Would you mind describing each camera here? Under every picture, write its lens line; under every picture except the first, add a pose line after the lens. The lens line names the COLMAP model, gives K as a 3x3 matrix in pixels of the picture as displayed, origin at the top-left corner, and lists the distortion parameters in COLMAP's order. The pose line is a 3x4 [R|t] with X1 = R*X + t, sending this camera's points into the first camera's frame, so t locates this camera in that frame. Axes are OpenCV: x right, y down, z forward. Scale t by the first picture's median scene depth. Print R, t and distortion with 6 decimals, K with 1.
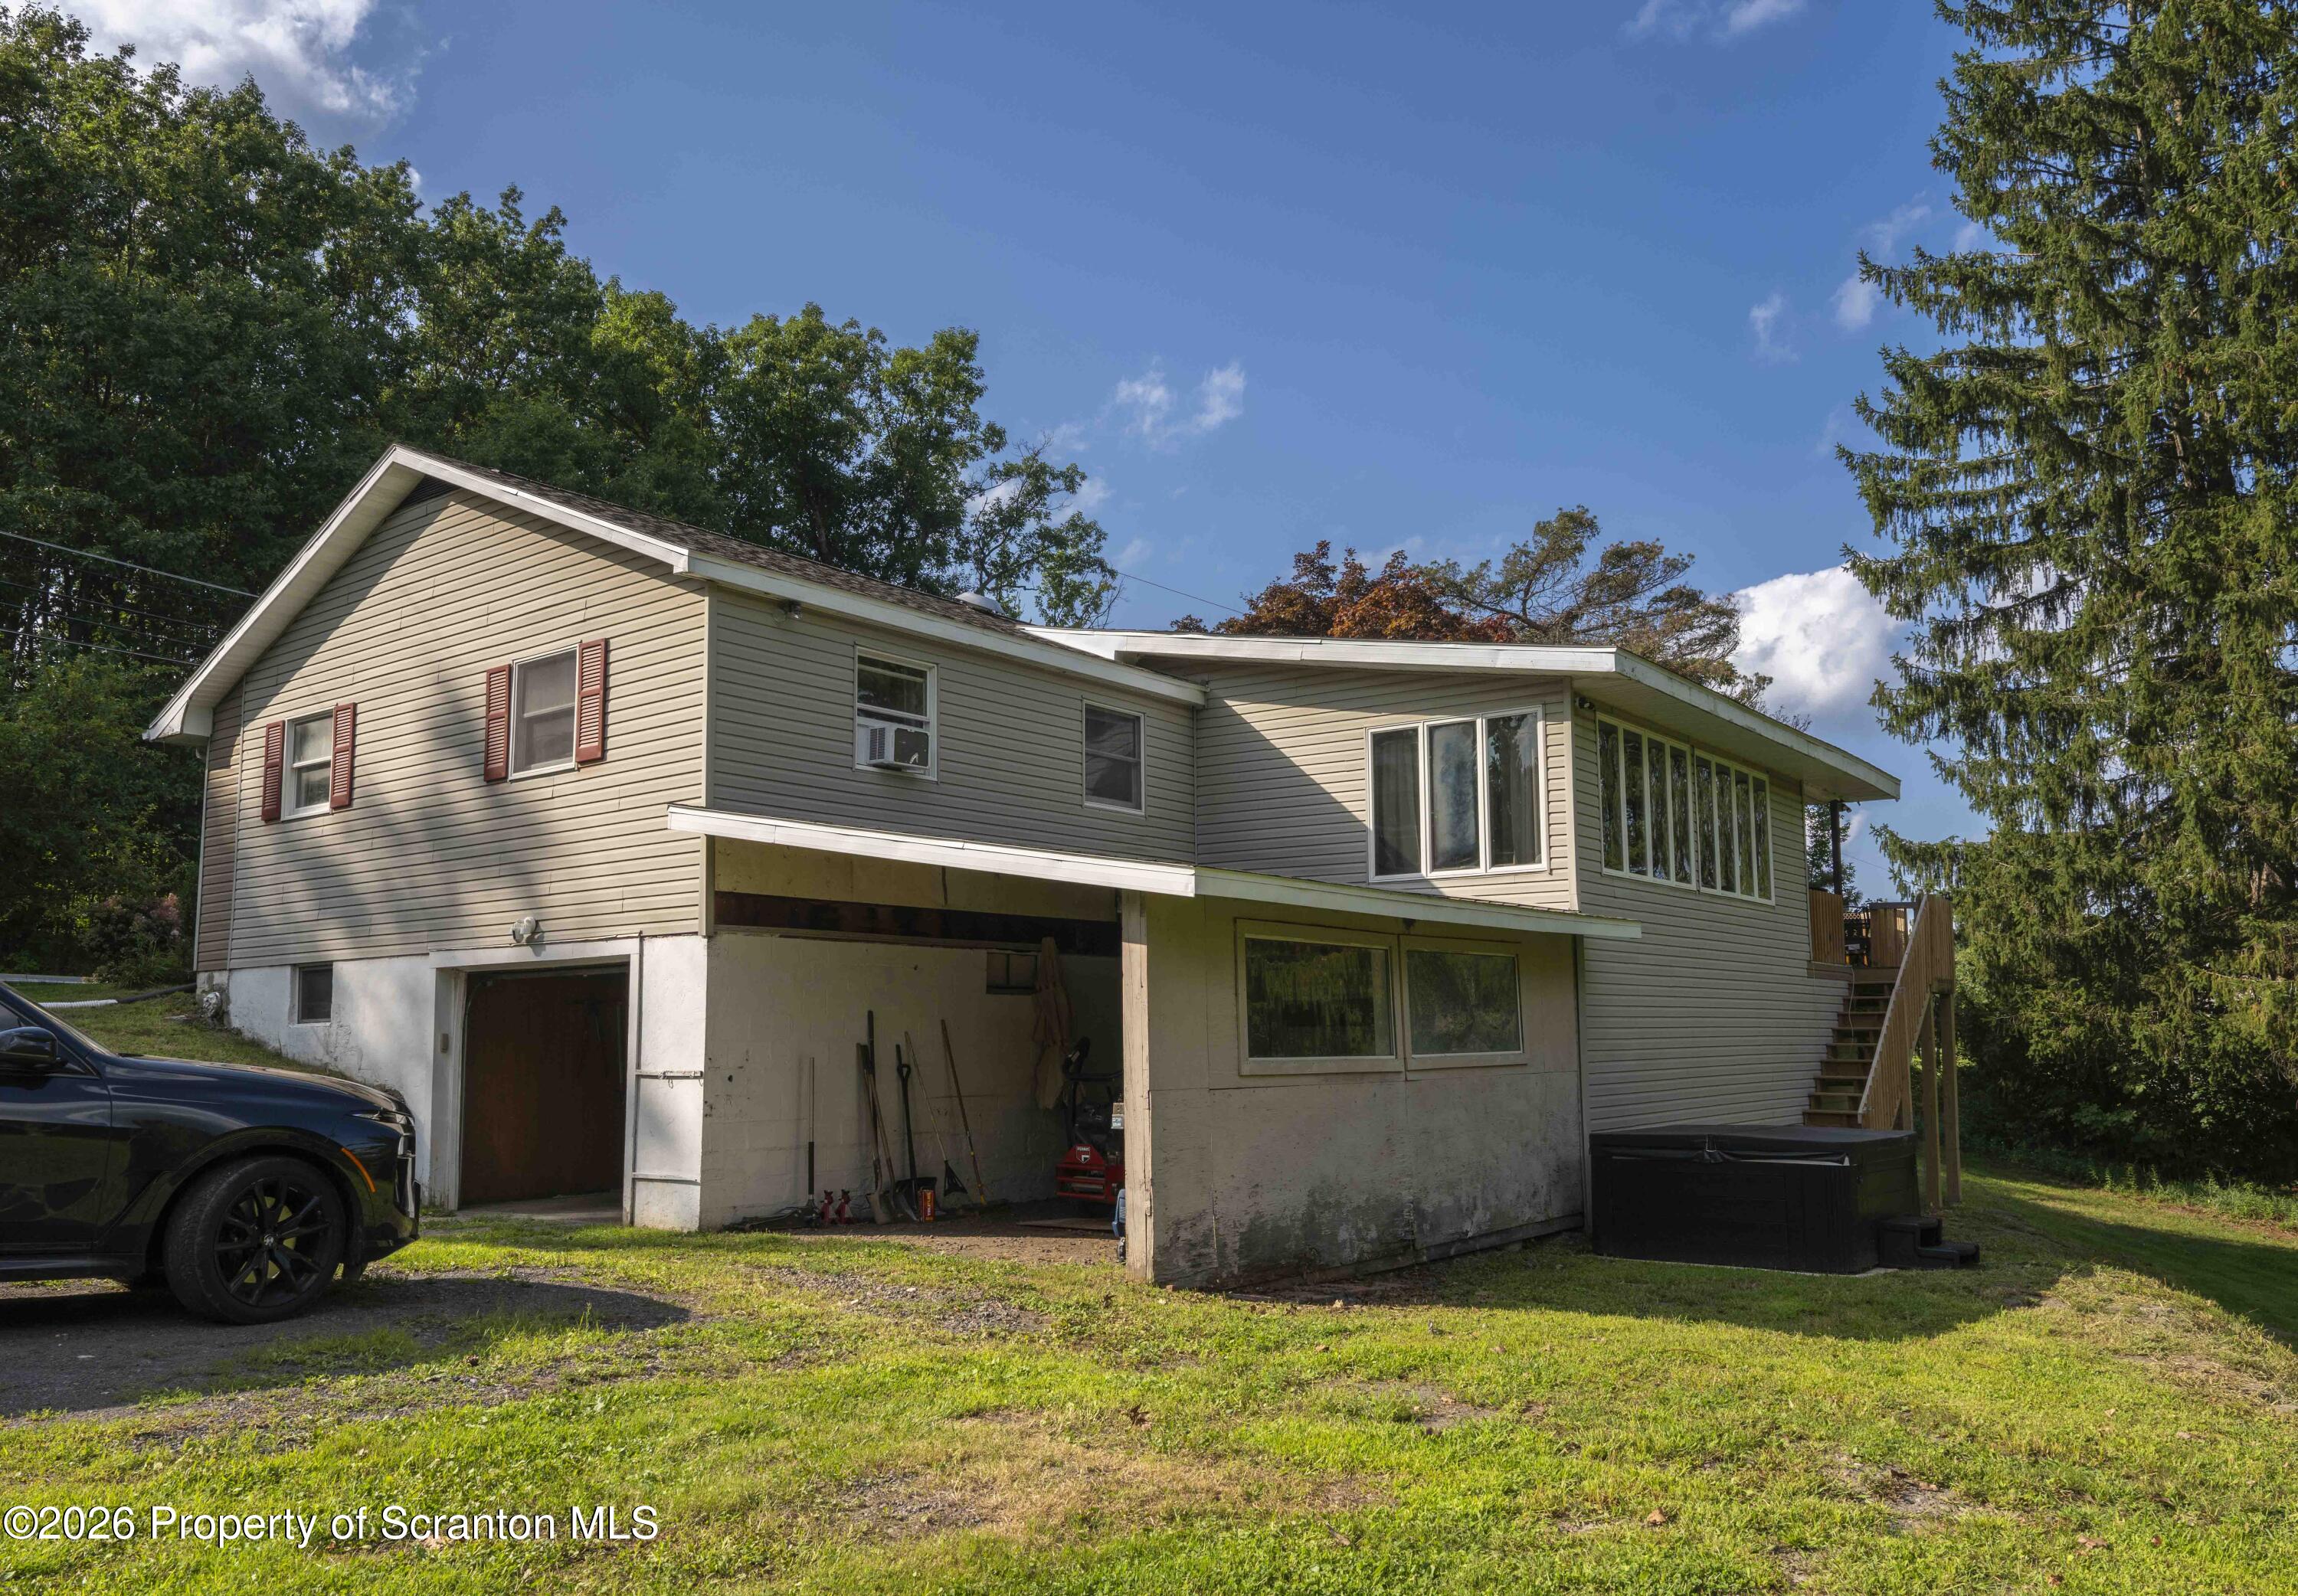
lens RADIAL K [[1665.8, 0, 1149.9], [0, 1665.8, 822.7], [0, 0, 1]] dist [0.007099, -0.000145]
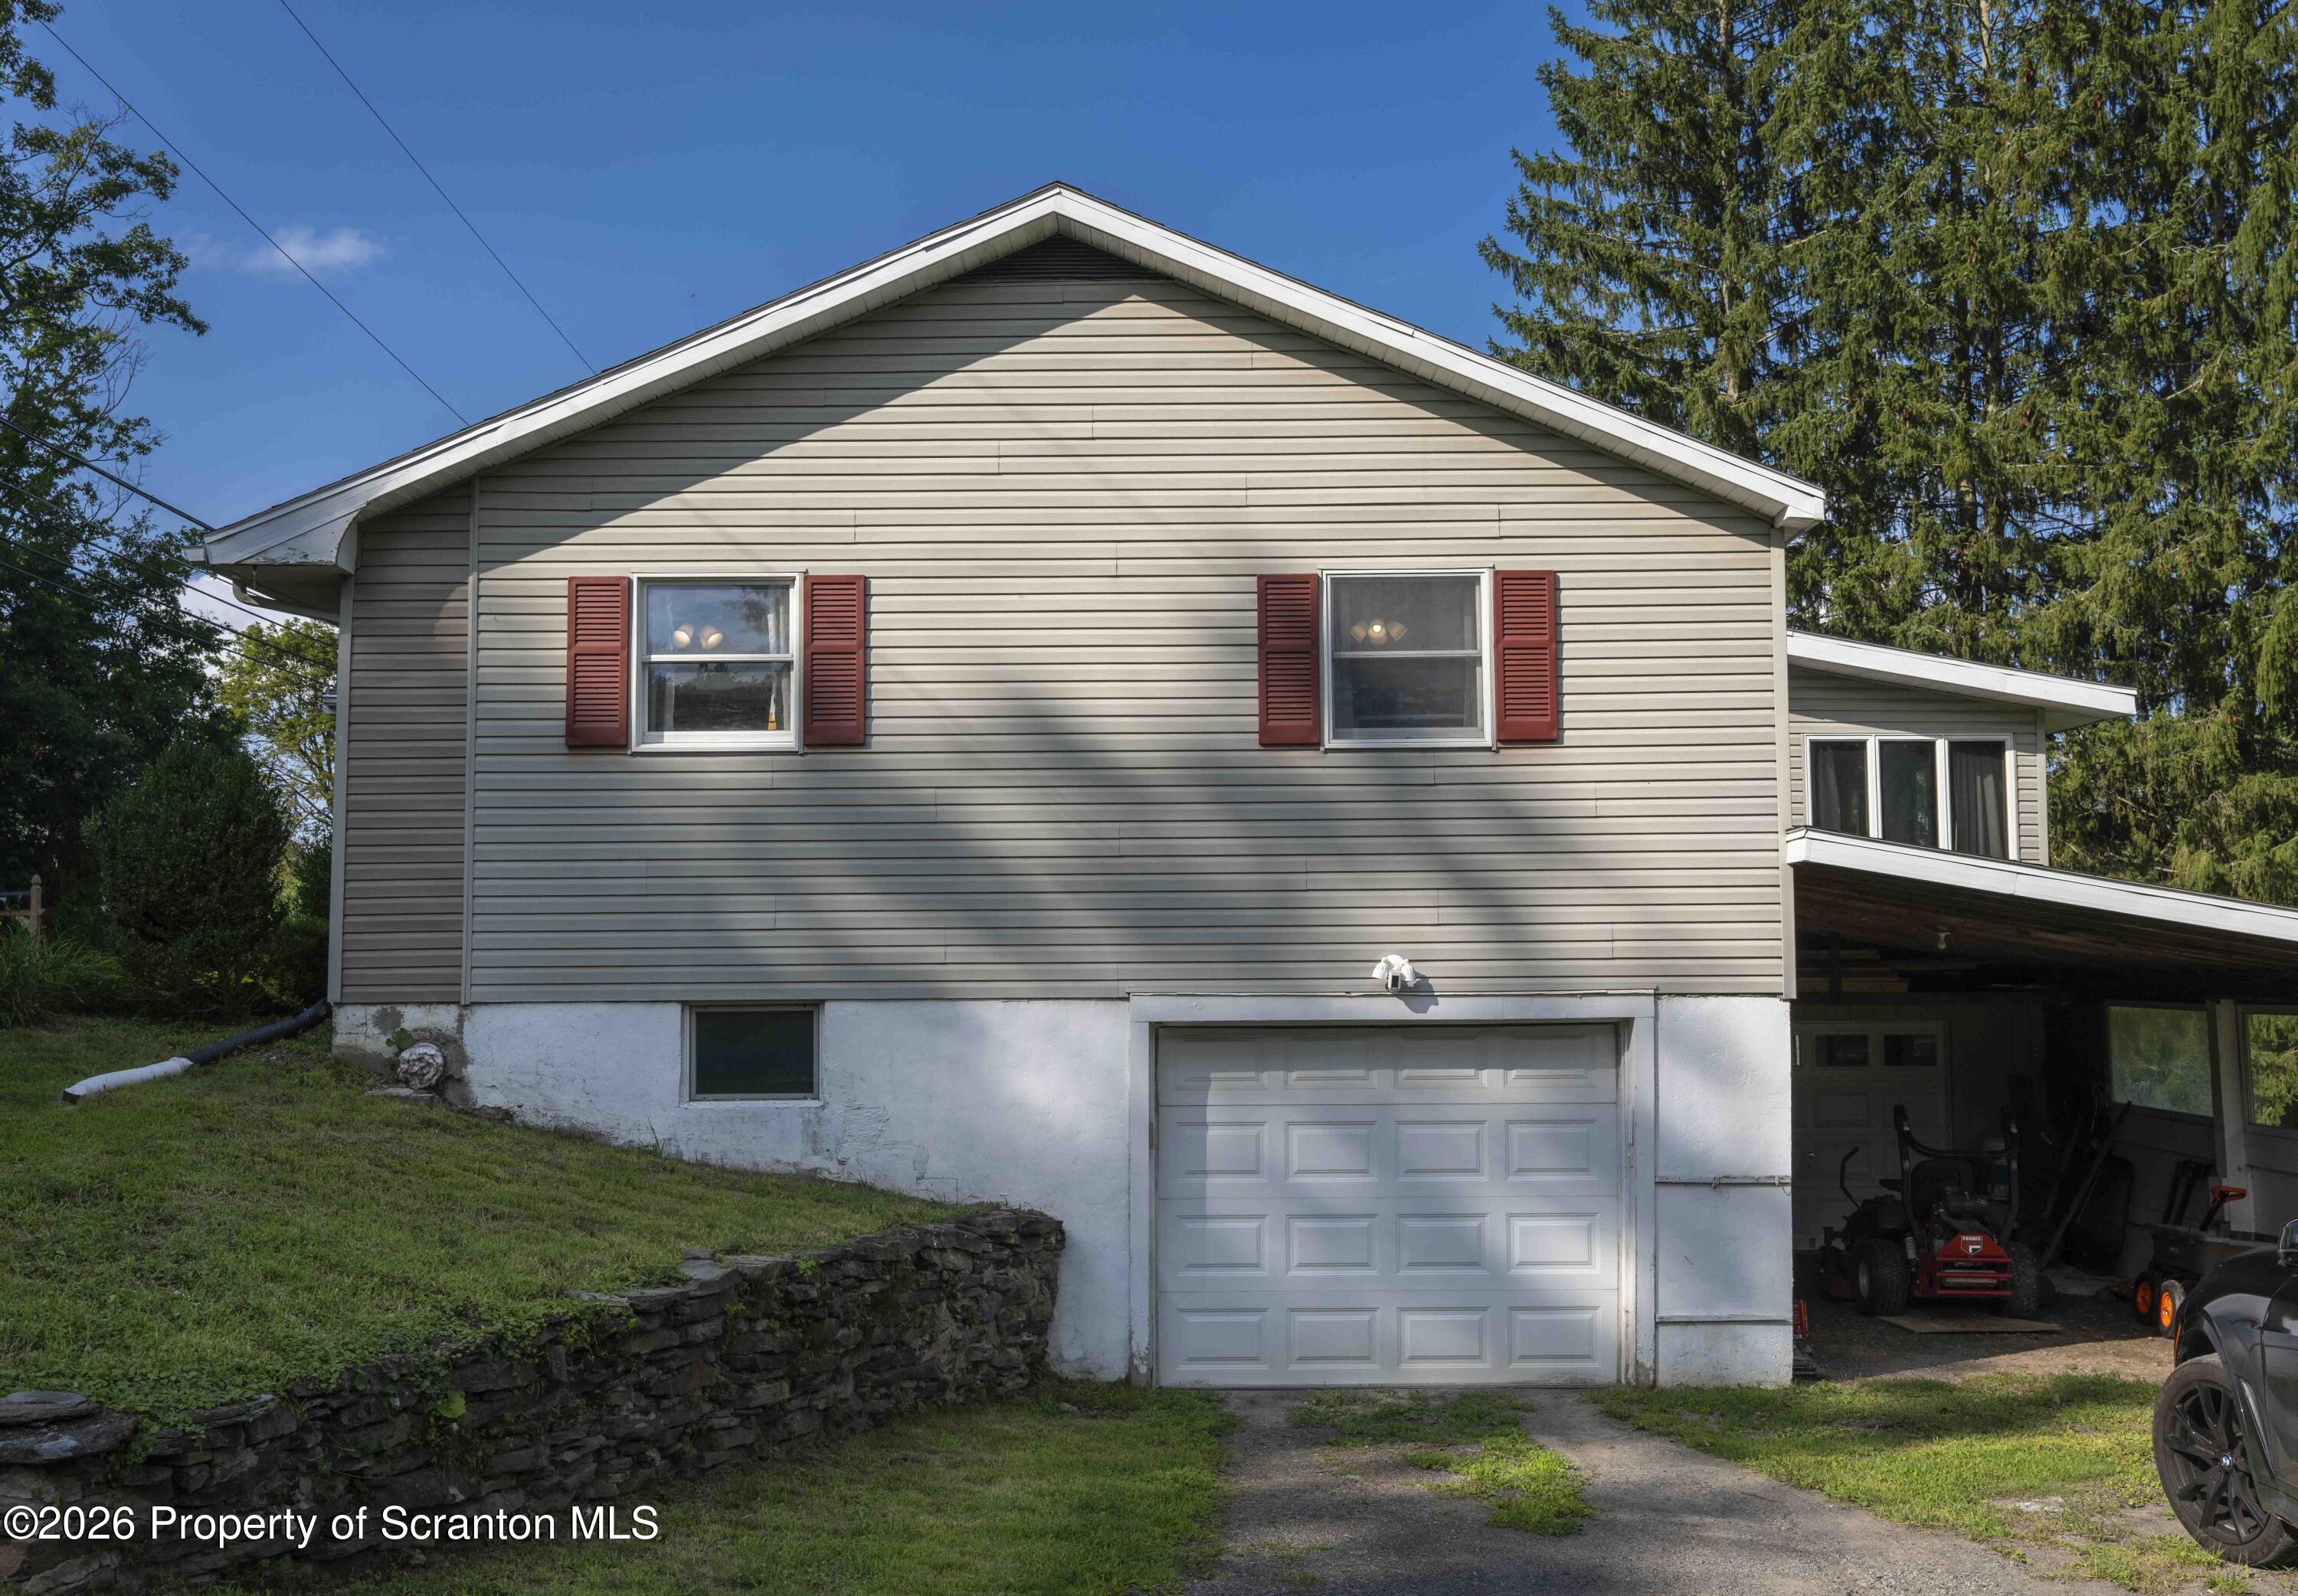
lens RADIAL K [[2096.5, 0, 1156.3], [0, 2096.5, 776.2], [0, 0, 1]] dist [0.002445, 0.000000]
pose [[0.796860, 0.064062, 0.600758, -0.948290], [-0.081813, 0.996645, 0.002242, -0.010197], [-0.598599, -0.050936, 0.799428, 0.361170]]
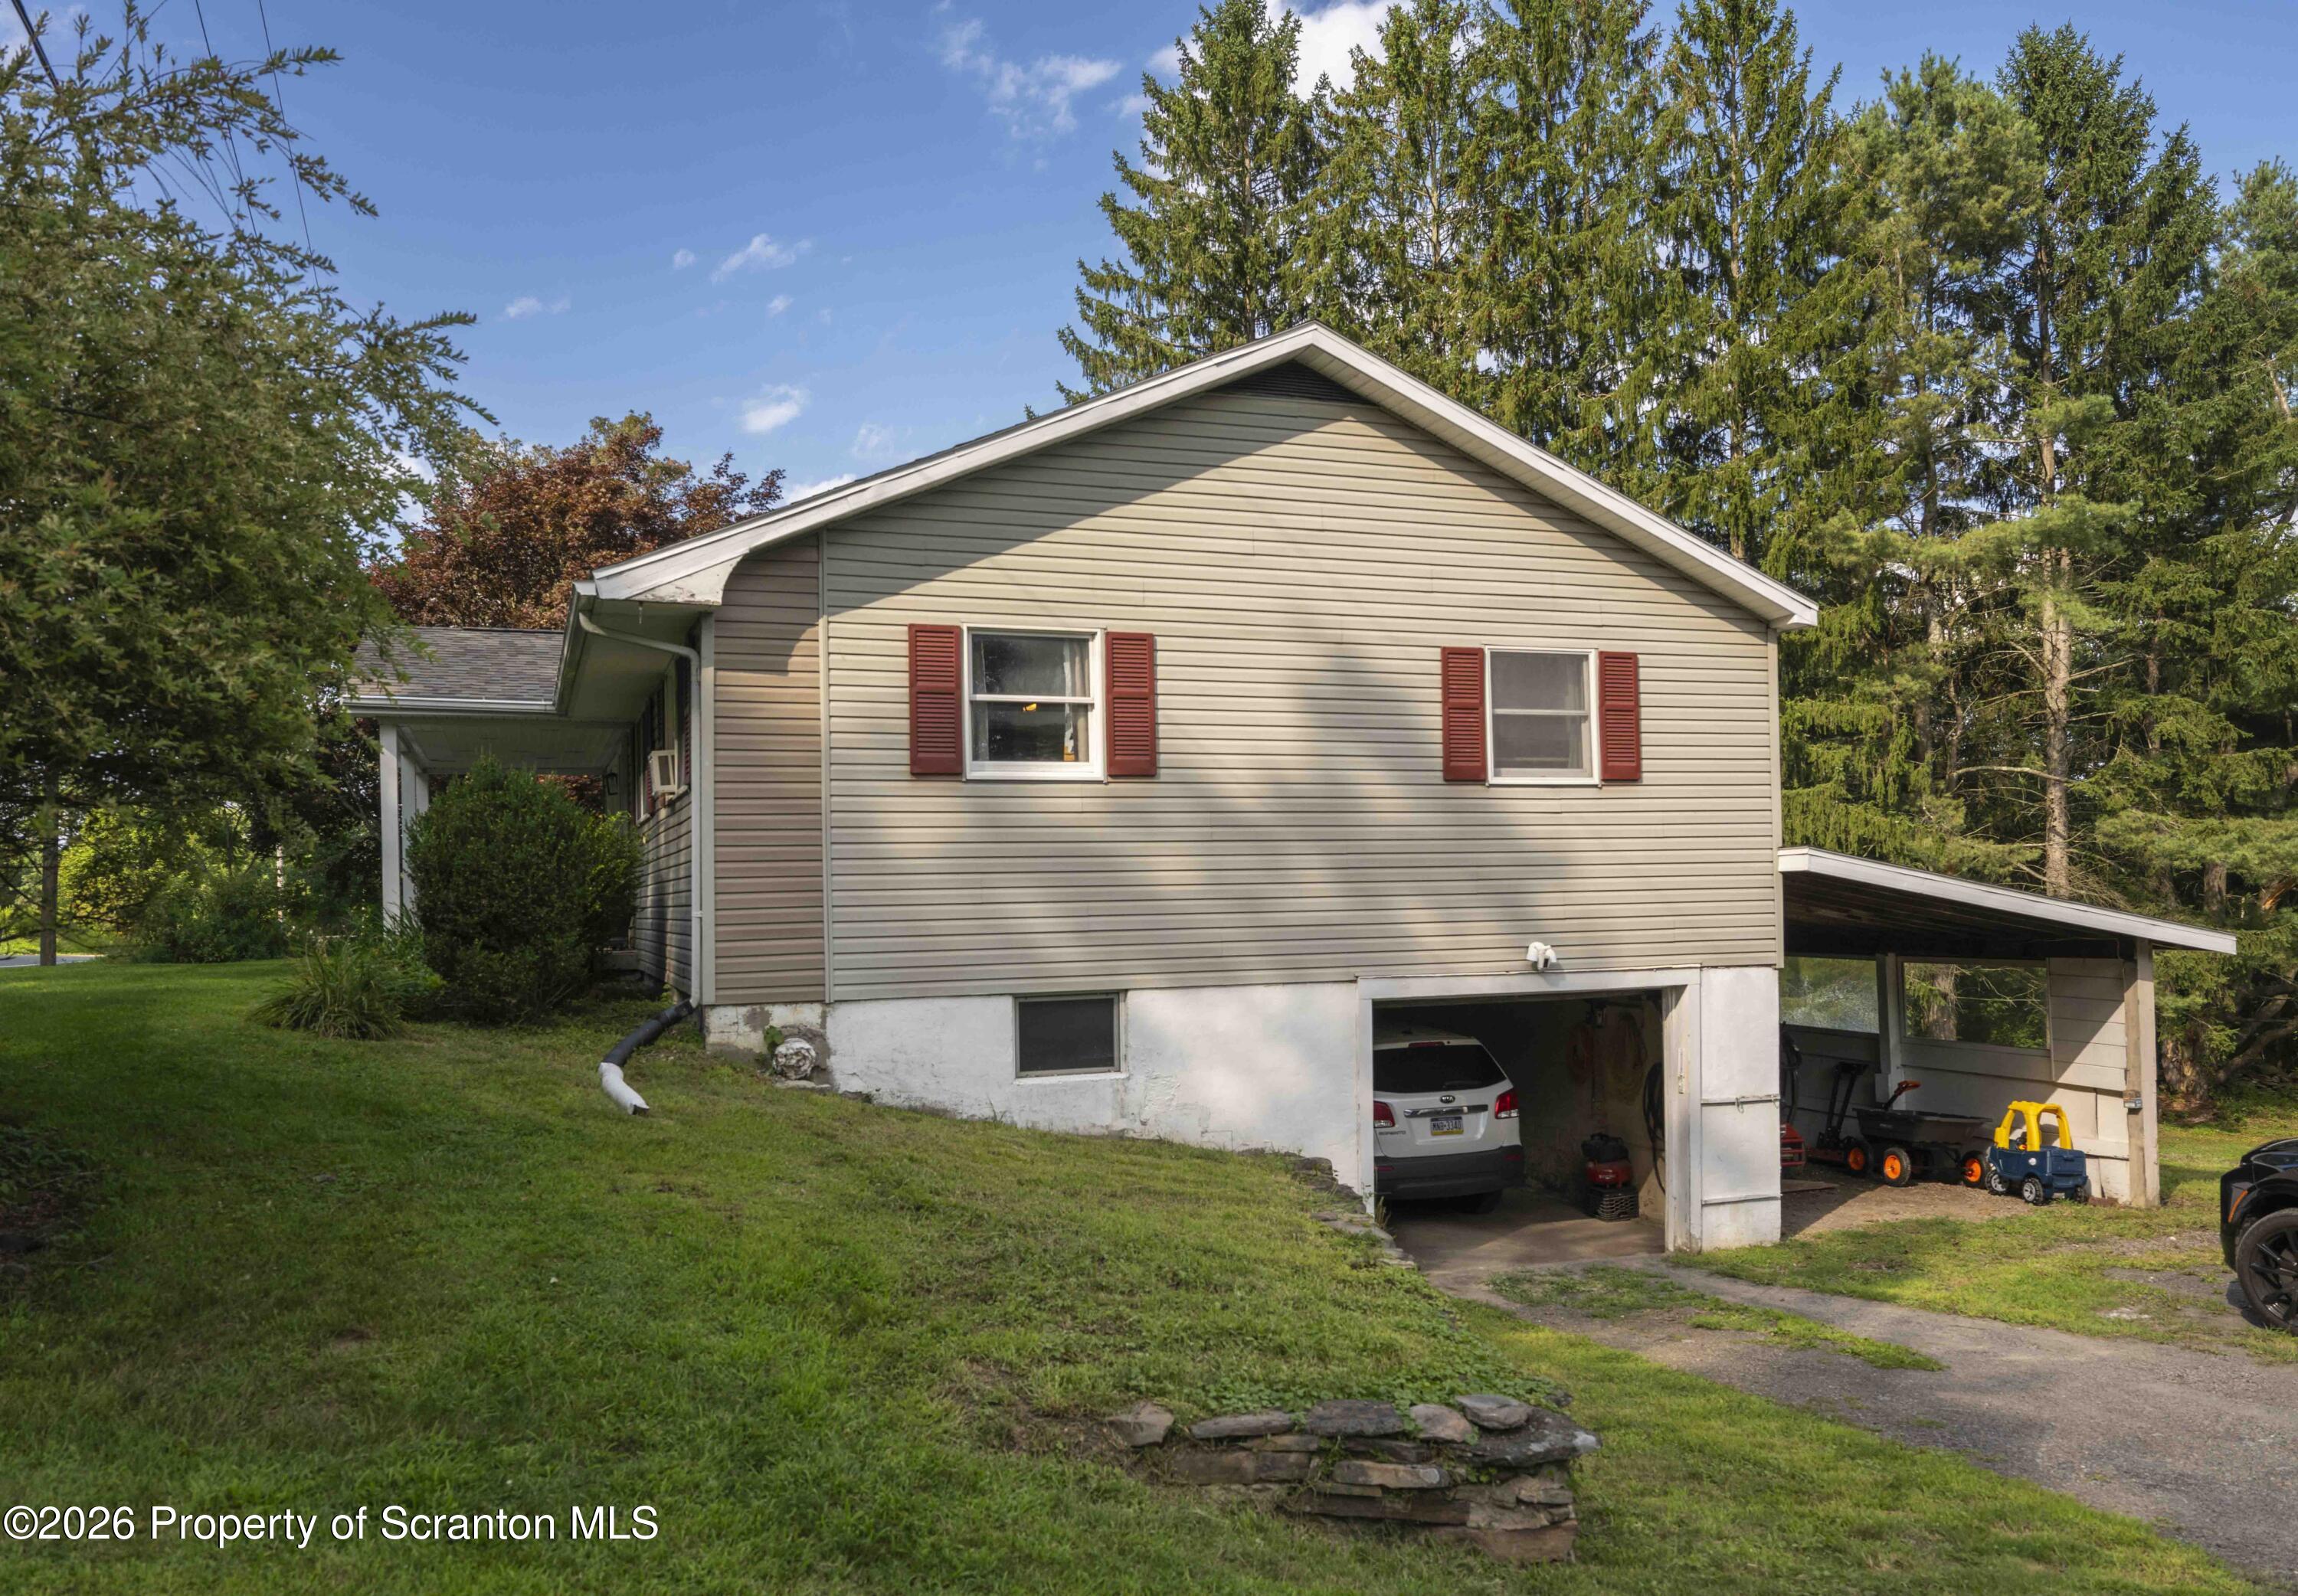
lens RADIAL K [[1665.8, 0, 1147.8], [0, 1665.8, 807.5], [0, 0, 1]] dist [0.007099, -0.000145]
pose [[0.541241, 0.043174, 0.839759, -1.214666], [-0.100576, 0.994835, 0.013677, -0.006811], [-0.834831, -0.091862, 0.542788, 0.673772]]
